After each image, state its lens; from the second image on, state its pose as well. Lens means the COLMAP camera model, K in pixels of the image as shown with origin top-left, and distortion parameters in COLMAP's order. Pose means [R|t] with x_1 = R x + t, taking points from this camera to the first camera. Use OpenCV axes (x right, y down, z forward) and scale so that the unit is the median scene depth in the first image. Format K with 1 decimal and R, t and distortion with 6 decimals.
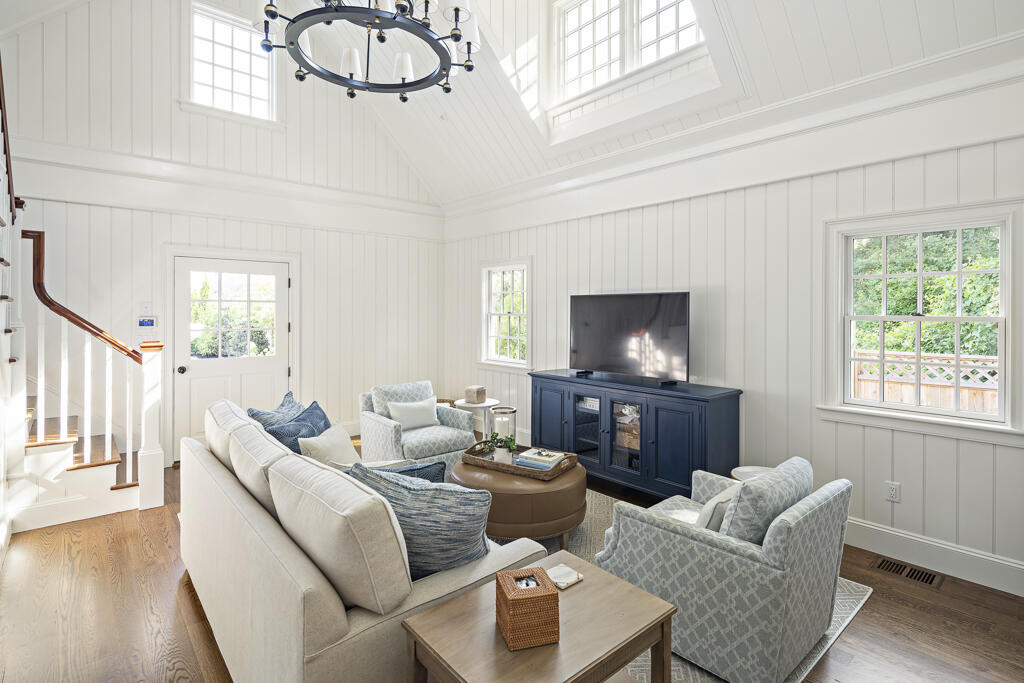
lens RADIAL K [[497.3, 0, 514.5], [0, 497.3, 312.5], [0, 0, 1]] dist [0.000255, 0.000062]
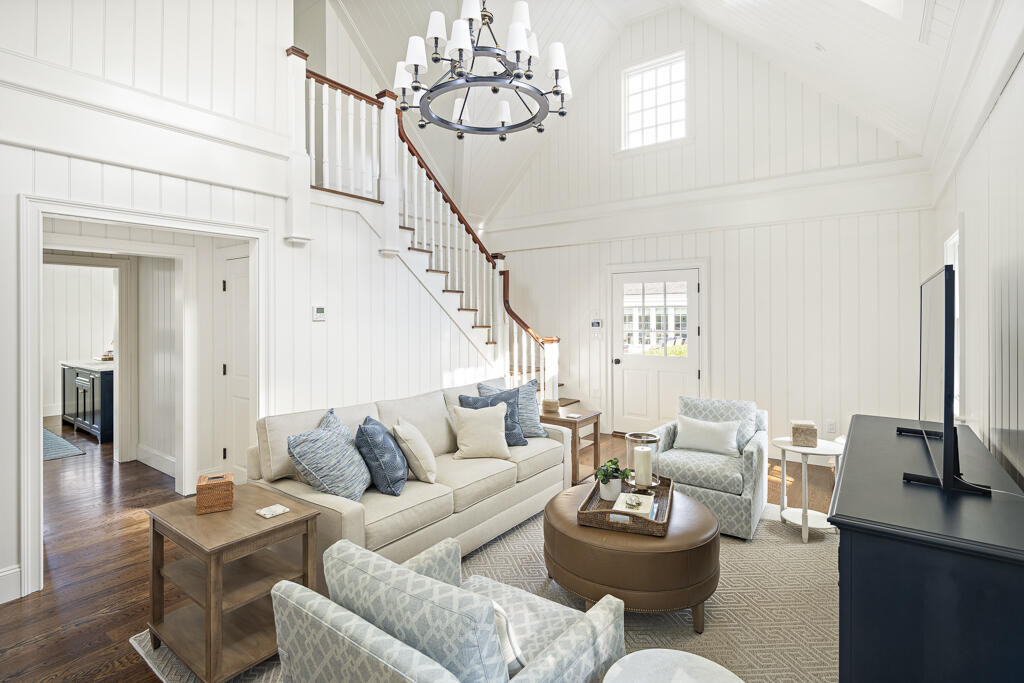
lens RADIAL K [[497.3, 0, 514.5], [0, 497.3, 312.5], [0, 0, 1]] dist [0.000255, 0.000062]
pose [[0.220297, -0.011145, -0.975369, 0.548241], [0.002496, 0.999938, -0.010862, 0.002481], [0.975430, -0.000042, 0.220311, 0.476498]]
